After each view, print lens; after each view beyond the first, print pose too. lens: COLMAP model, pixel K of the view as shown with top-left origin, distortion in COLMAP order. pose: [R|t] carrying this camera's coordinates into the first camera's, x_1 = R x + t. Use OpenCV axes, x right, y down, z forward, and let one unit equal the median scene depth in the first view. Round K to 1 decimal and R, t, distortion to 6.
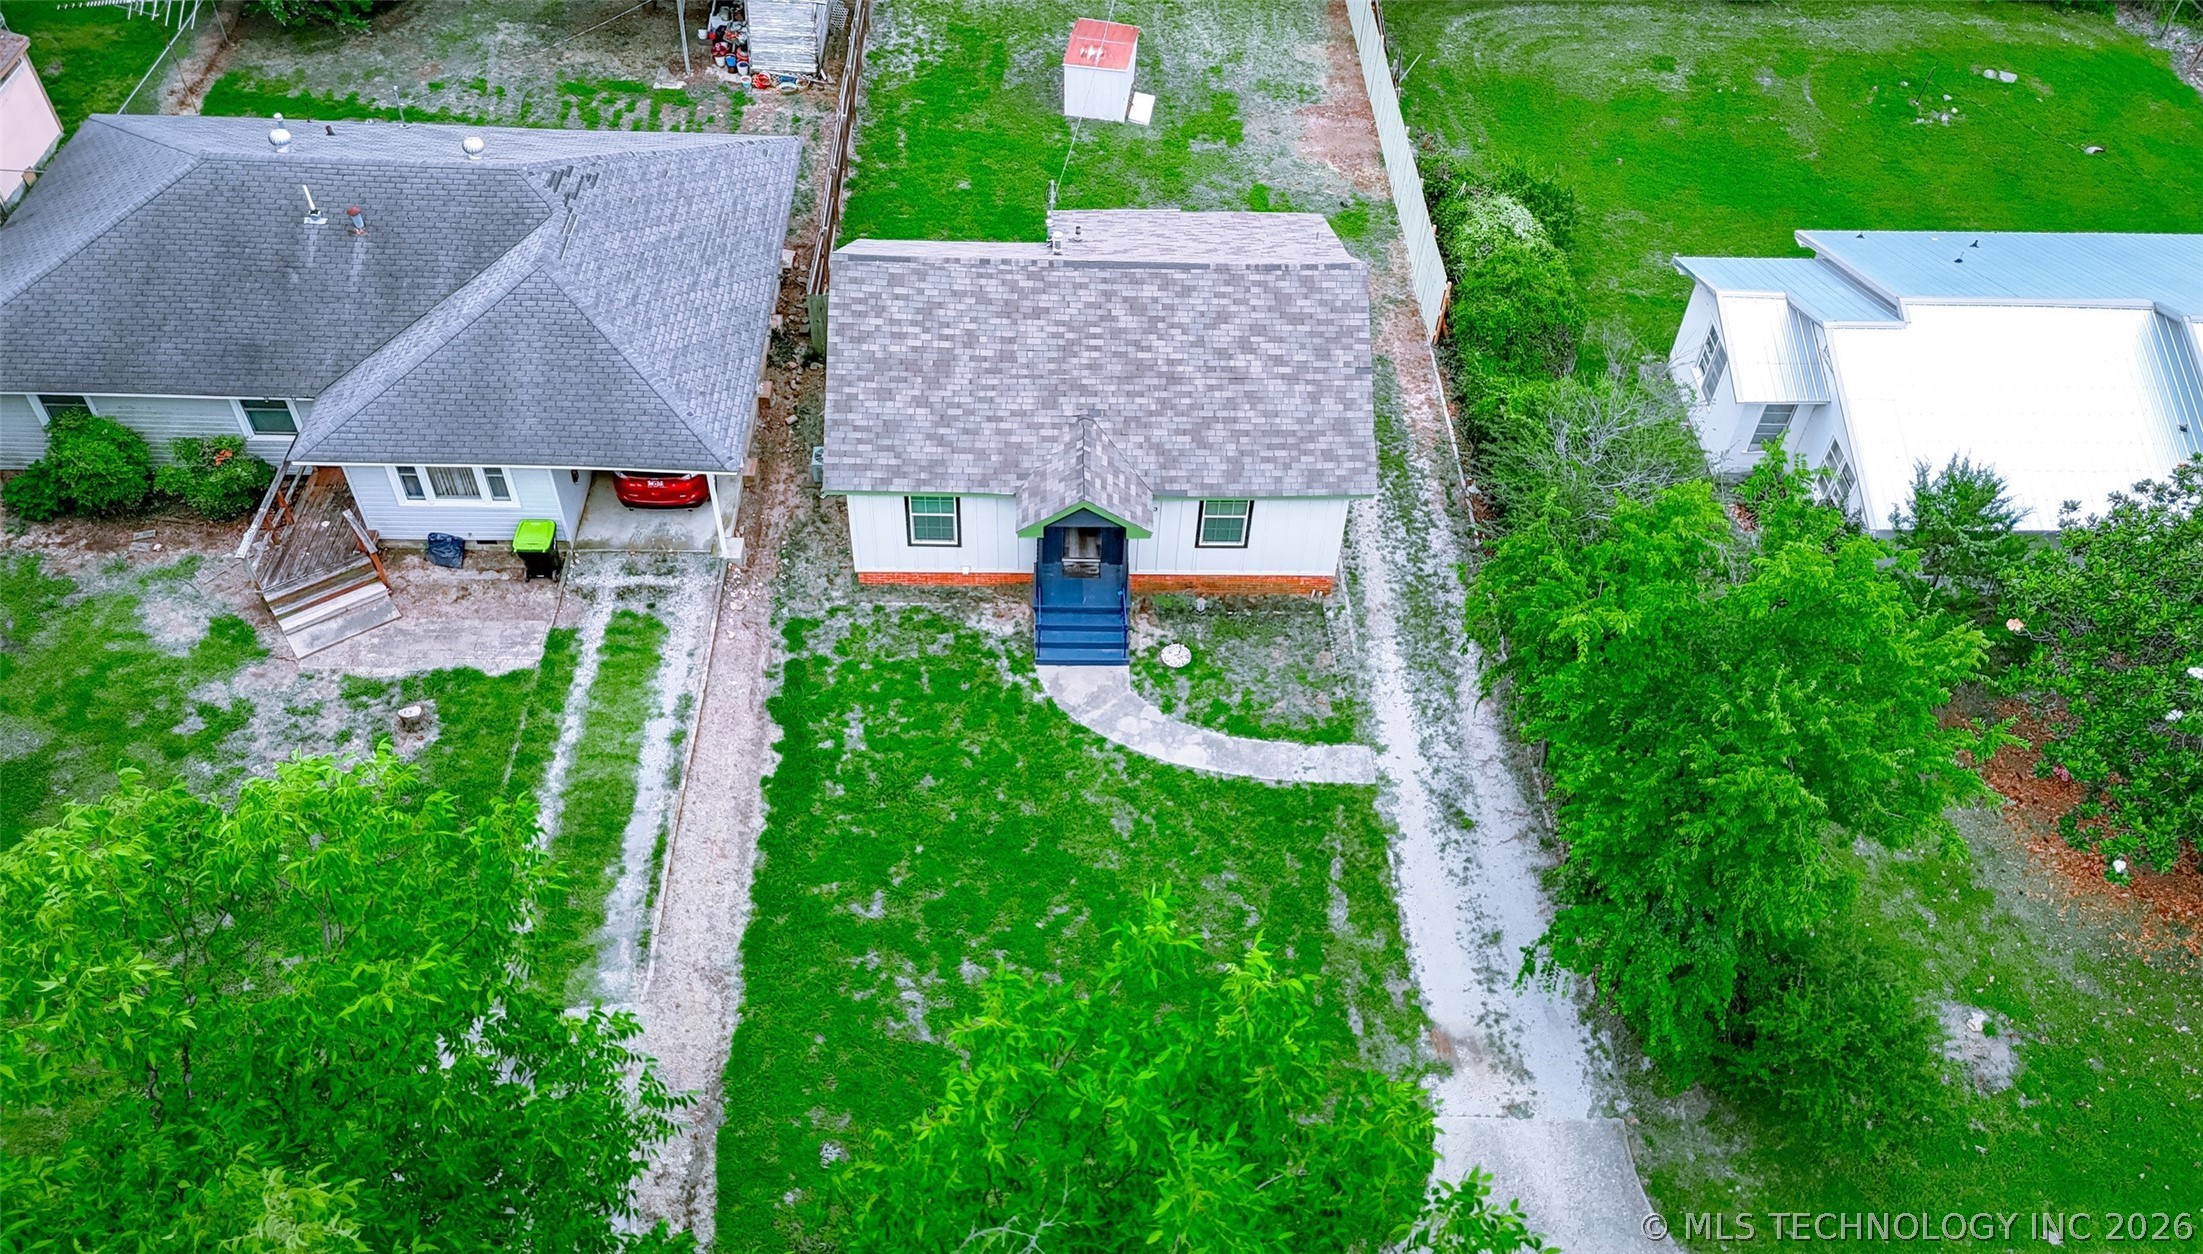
lens RADIAL K [[1637.7, 0, 1119.7], [0, 1637.7, 640.9], [0, 0, 1]] dist [0.047407, -0.022026]
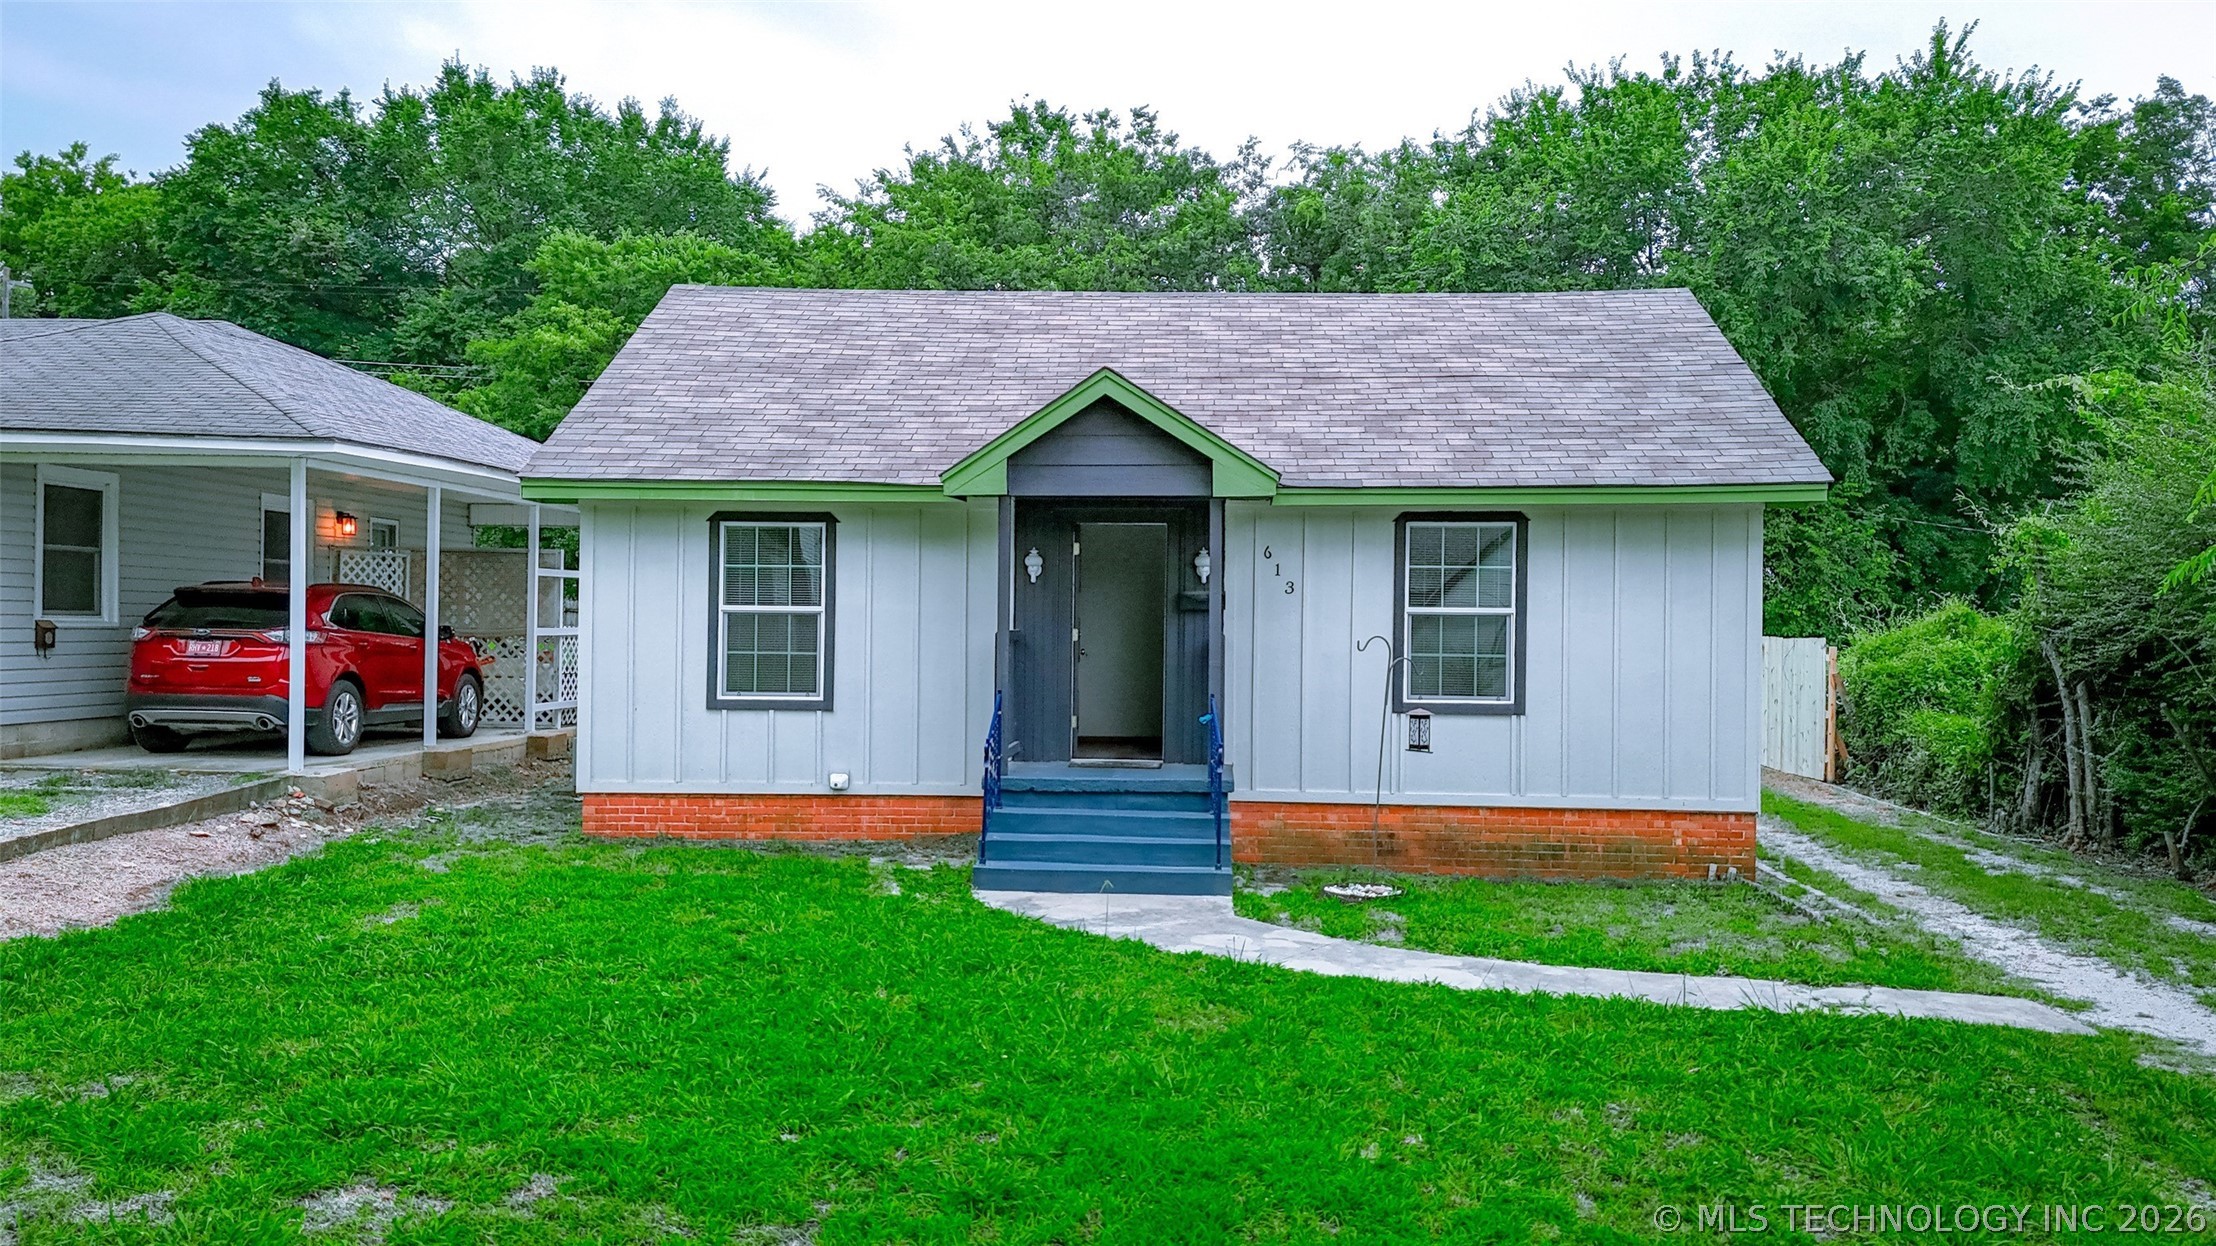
lens RADIAL K [[1782.5, 0, 1106.5], [0, 1782.5, 612.4], [0, 0, 1]] dist [0.061163, -0.040377]
pose [[0.995986, -0.022733, -0.086572, 0.013832], [-0.048580, 0.675064, -0.736158, 0.267985], [0.075176, 0.737409, 0.671250, 0.706027]]
